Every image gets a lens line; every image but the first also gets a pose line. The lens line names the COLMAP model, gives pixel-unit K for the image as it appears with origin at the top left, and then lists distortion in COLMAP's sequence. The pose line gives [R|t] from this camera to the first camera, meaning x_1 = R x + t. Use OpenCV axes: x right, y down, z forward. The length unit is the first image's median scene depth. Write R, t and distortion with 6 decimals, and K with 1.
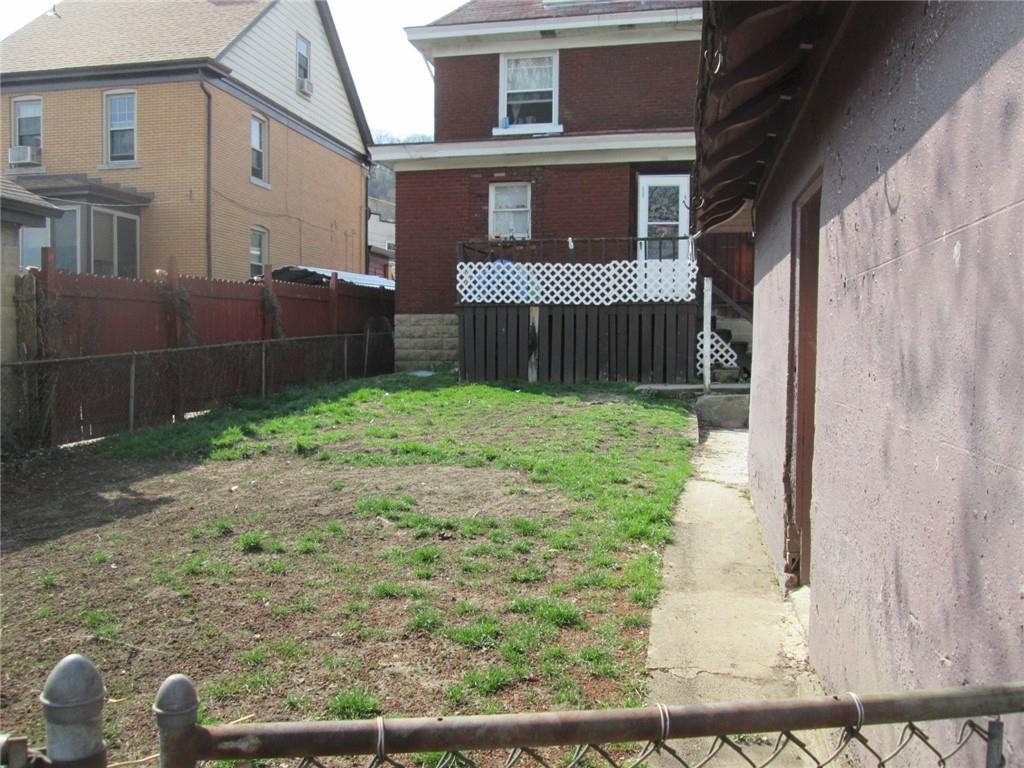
lens RADIAL K [[837.2, 0, 510.7], [0, 837.2, 384.6], [0, 0, 1]] dist [-0.053757, 0.024527]
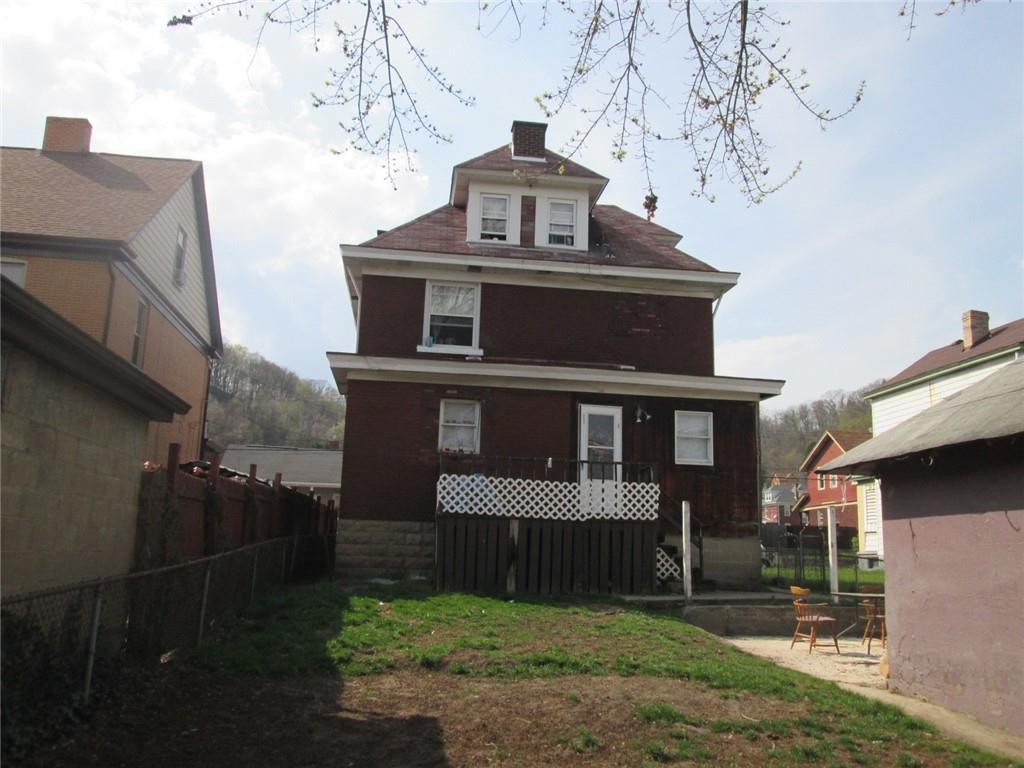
lens RADIAL K [[837.2, 0, 511.5], [0, 837.2, 384.8], [0, 0, 1]] dist [-0.053757, 0.024527]
pose [[0.943632, 0.089193, 0.318753, -0.297490], [-0.010841, 0.970821, -0.239560, -0.004269], [-0.330819, 0.222601, 0.917065, -0.011895]]
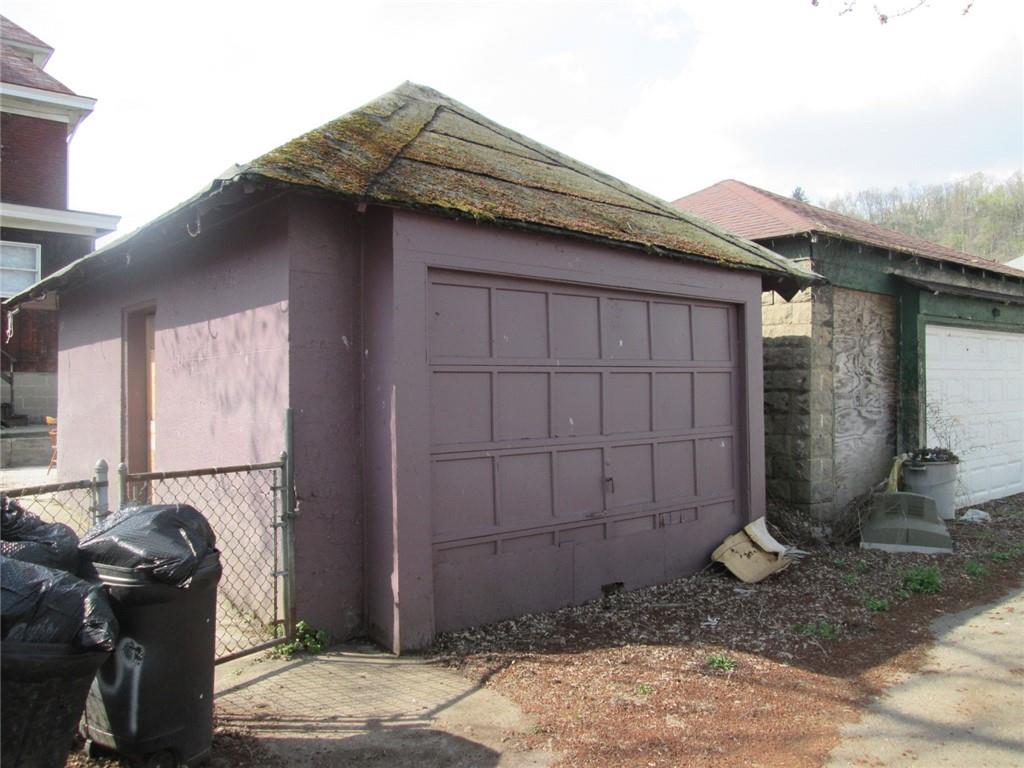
lens RADIAL K [[837.2, 0, 513.8], [0, 837.2, 385.6], [0, 0, 1]] dist [-0.053757, 0.024527]
pose [[0.613176, 0.002531, 0.789942, -0.145208], [0.046273, 0.998163, -0.039116, 0.011973], [-0.788590, 0.060538, 0.611932, -0.188416]]
